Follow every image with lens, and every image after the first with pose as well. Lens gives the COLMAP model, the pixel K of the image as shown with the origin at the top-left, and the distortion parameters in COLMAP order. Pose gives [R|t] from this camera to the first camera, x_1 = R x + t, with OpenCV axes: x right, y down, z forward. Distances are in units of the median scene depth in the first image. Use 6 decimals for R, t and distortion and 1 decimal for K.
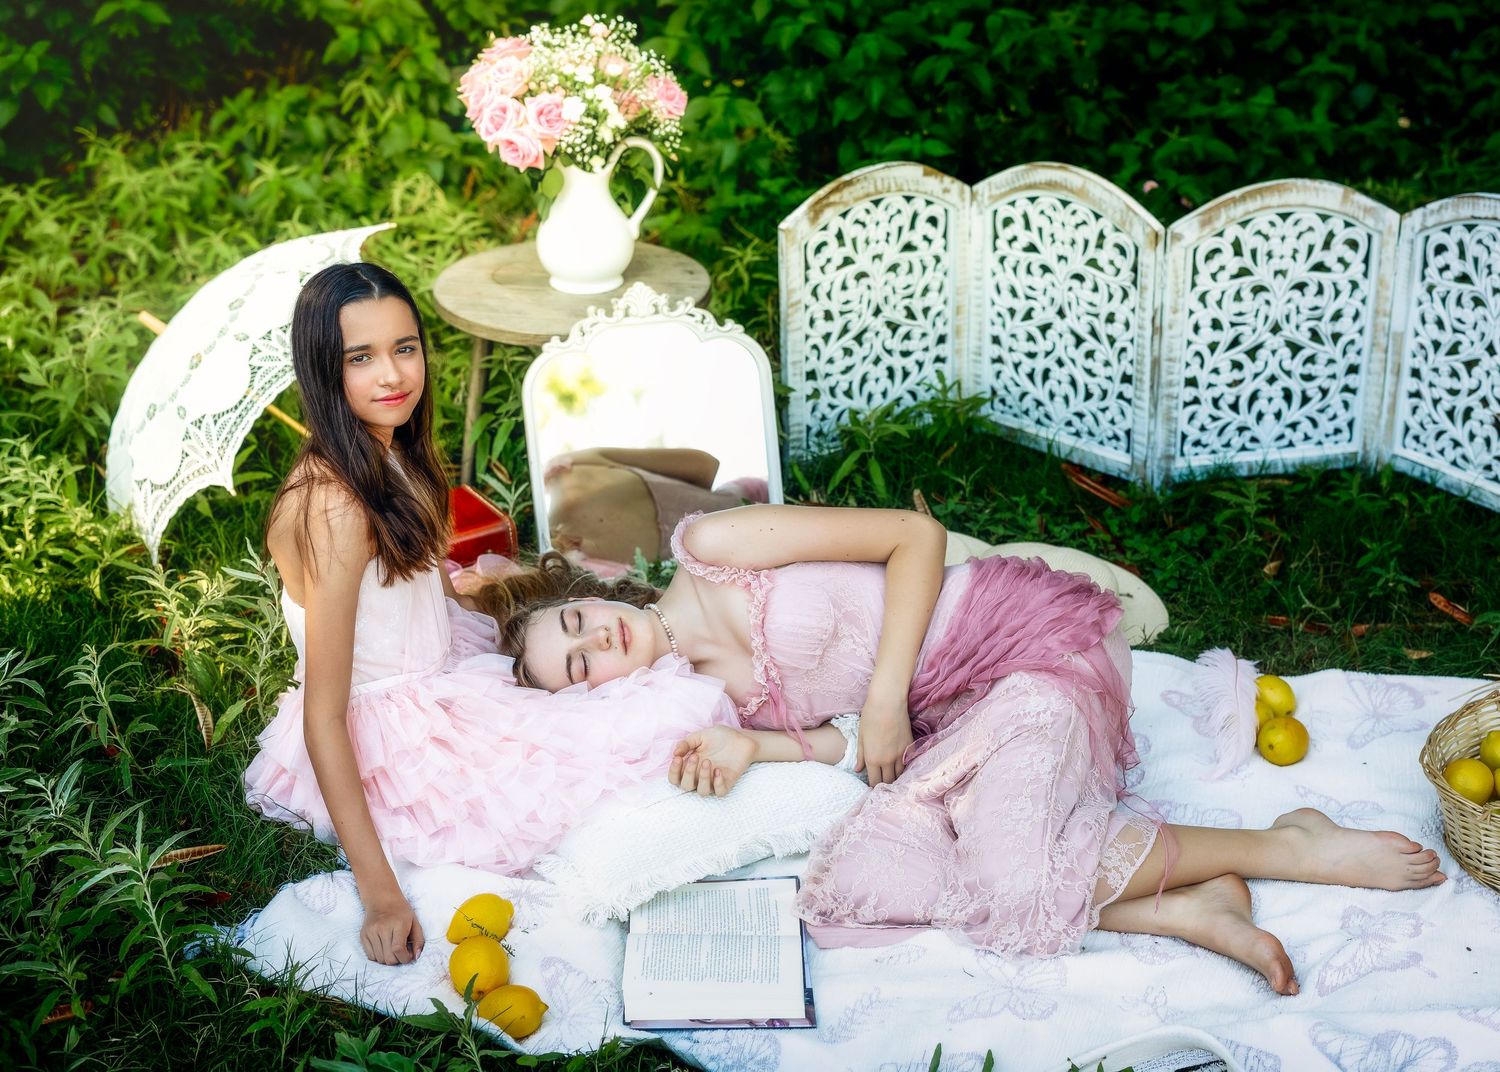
lens RADIAL K [[2176.9, 0, 809.7], [0, 2176.9, 518.4], [0, 0, 1]] dist [0.003414, 0.000000]
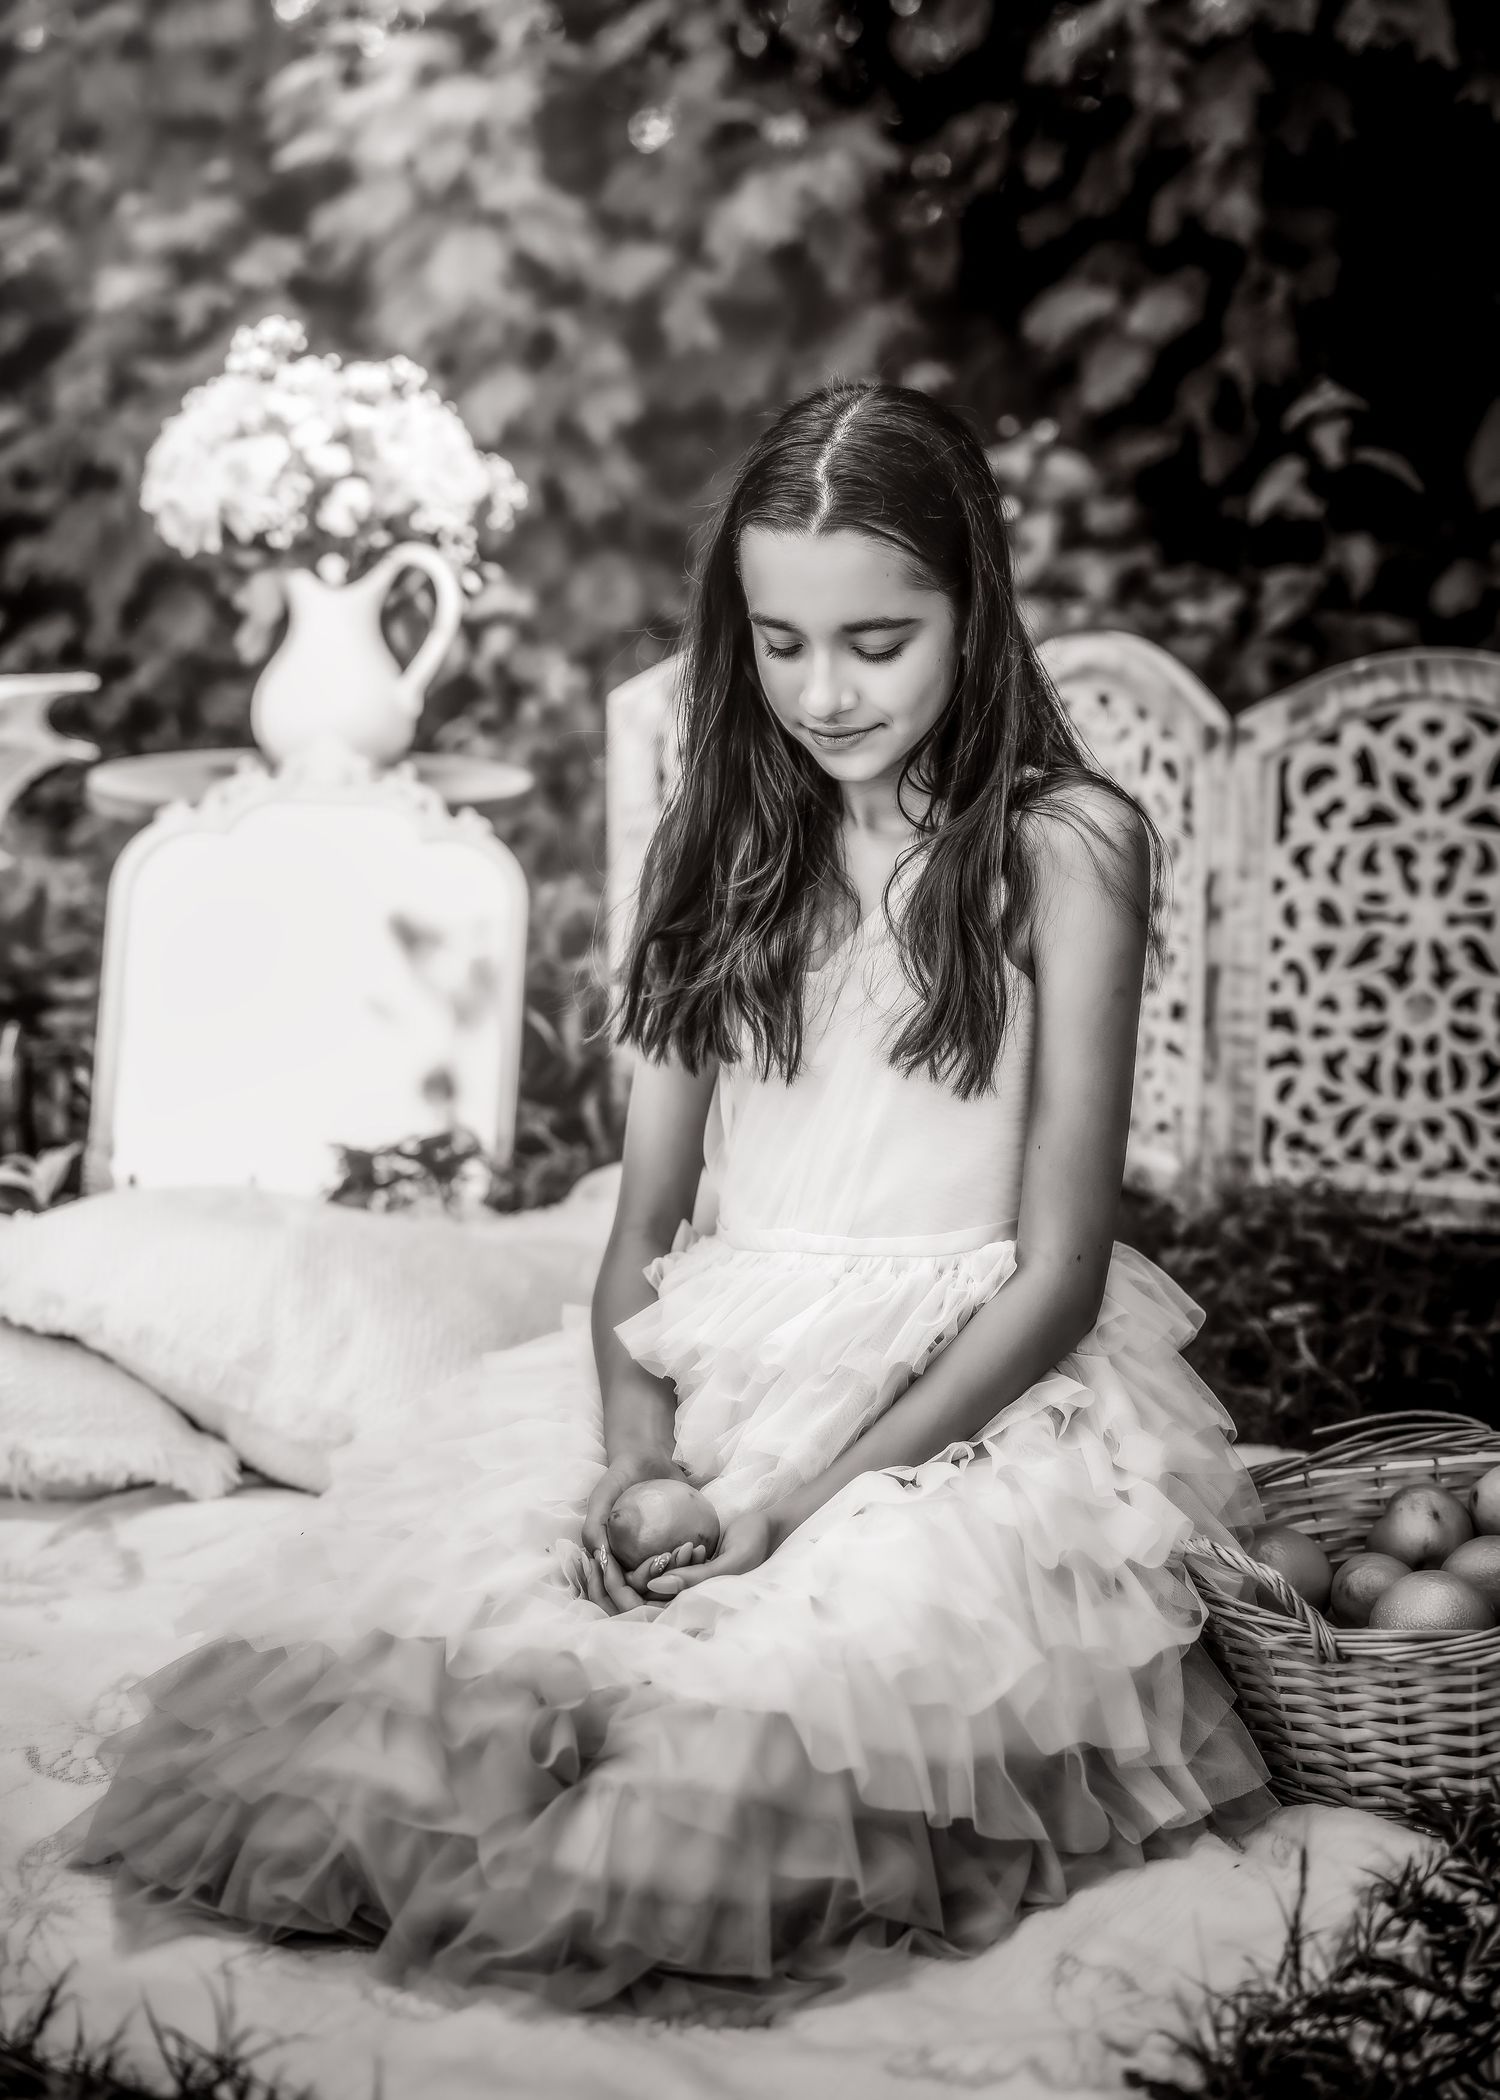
lens RADIAL K [[3047.6, 0, 676.7], [0, 3047.6, 1056.2], [0, 0, 1]] dist [0.003414, 0.000000]
pose [[0.923289, 0.089210, -0.373603, 0.320878], [-0.179759, 0.959922, -0.215027, 0.137087], [0.339447, 0.265691, 0.902322, 0.263362]]
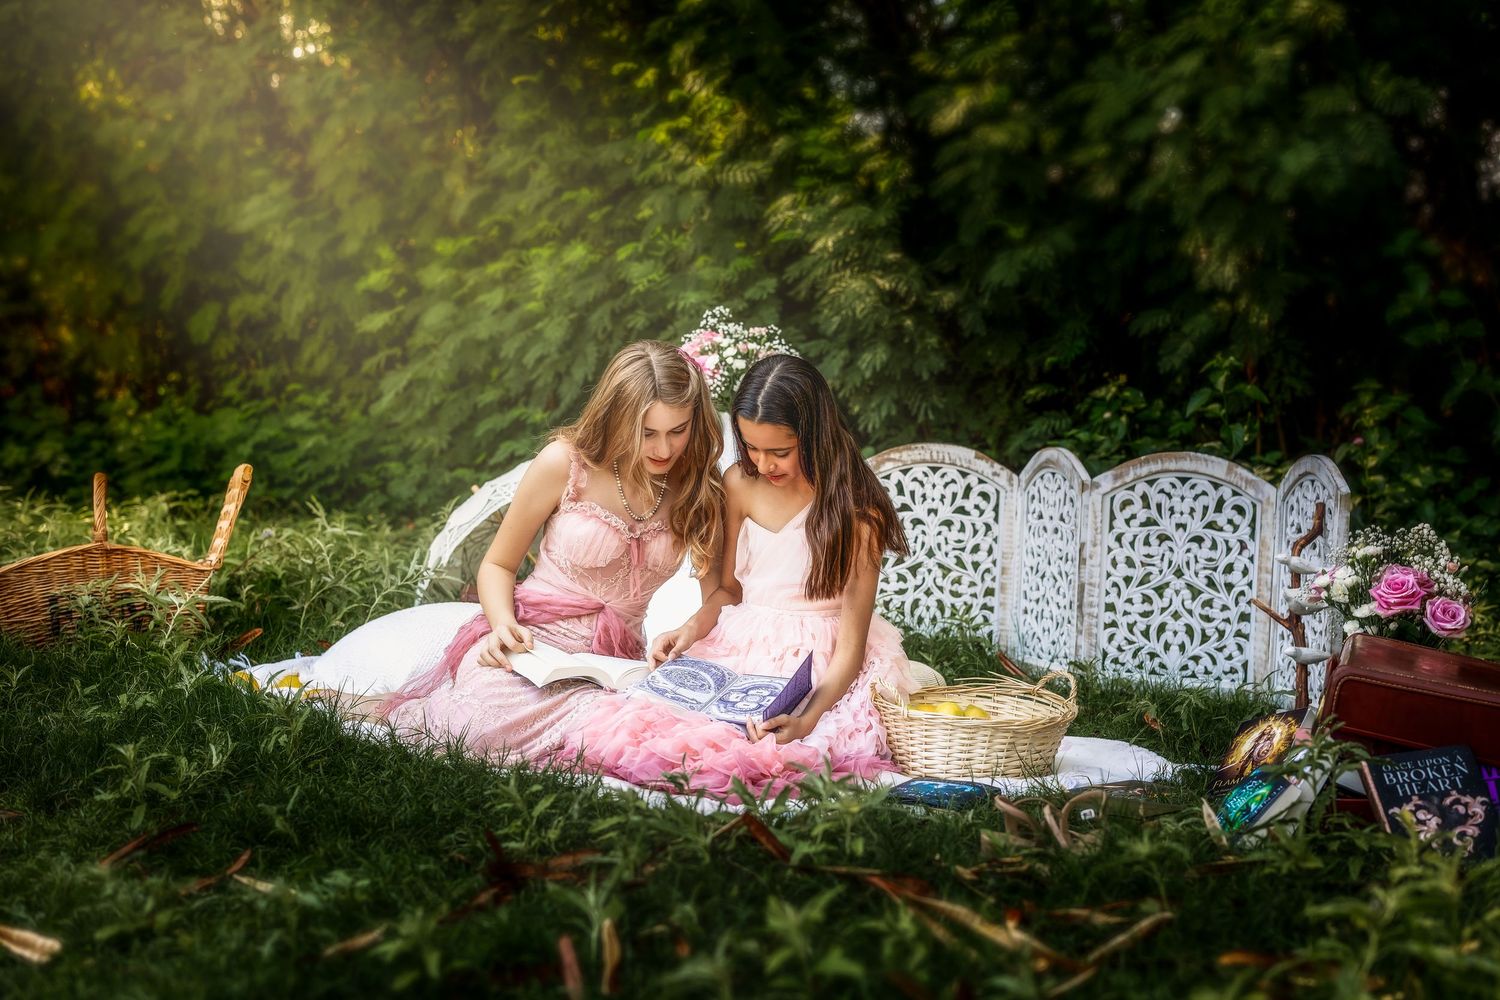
lens RADIAL K [[2170.4, 0, 742.7], [0, 2170.4, 504.1], [0, 0, 1]] dist [0.016761, 0.000000]
pose [[0.832502, 0.068475, -0.549774, 0.690208], [-0.288201, 0.901023, -0.324188, 0.356509], [0.473160, 0.428332, 0.769838, -0.105537]]
